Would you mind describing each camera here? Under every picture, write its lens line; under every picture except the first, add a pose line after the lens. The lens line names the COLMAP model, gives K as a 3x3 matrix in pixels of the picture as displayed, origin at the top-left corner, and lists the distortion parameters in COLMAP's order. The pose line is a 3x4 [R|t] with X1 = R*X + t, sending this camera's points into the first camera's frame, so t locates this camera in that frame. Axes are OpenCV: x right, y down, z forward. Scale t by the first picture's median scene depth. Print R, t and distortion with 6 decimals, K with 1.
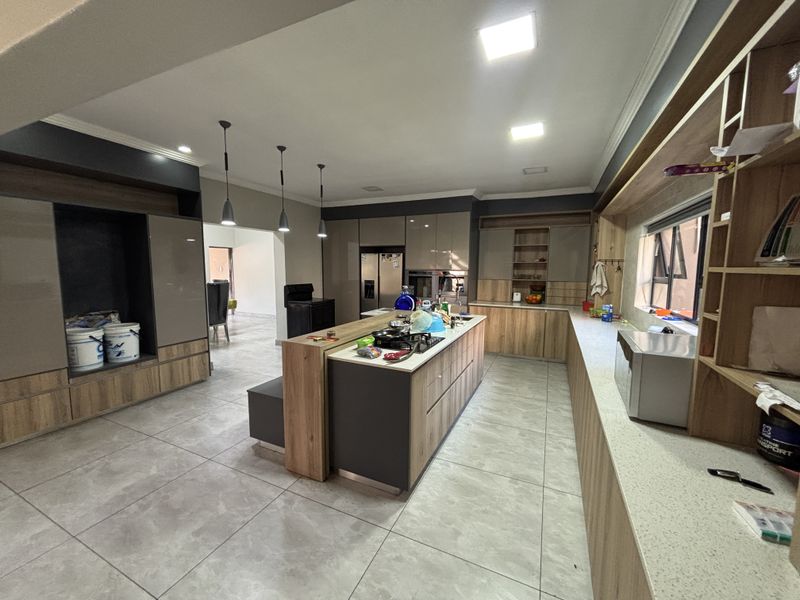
lens RADIAL K [[322.9, 0, 402.9], [0, 322.9, 298.5], [0, 0, 1]] dist [0.004000, -0.000279]
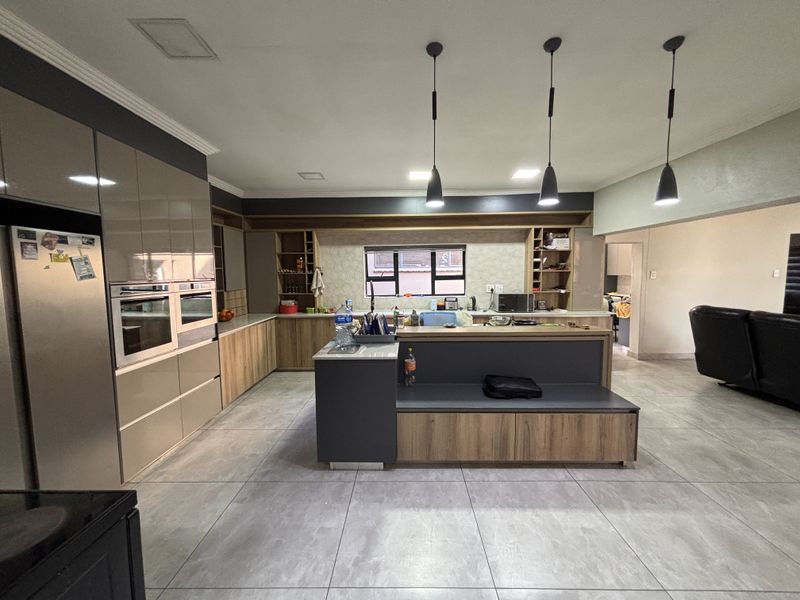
lens RADIAL K [[322.9, 0, 401.4], [0, 322.9, 298.5], [0, 0, 1]] dist [0.004000, -0.000279]
pose [[-0.408075, -0.076226, 0.909761, -0.842305], [0.097922, 0.987105, 0.126629, -0.164642], [-0.907682, 0.140759, -0.395349, 1.607430]]
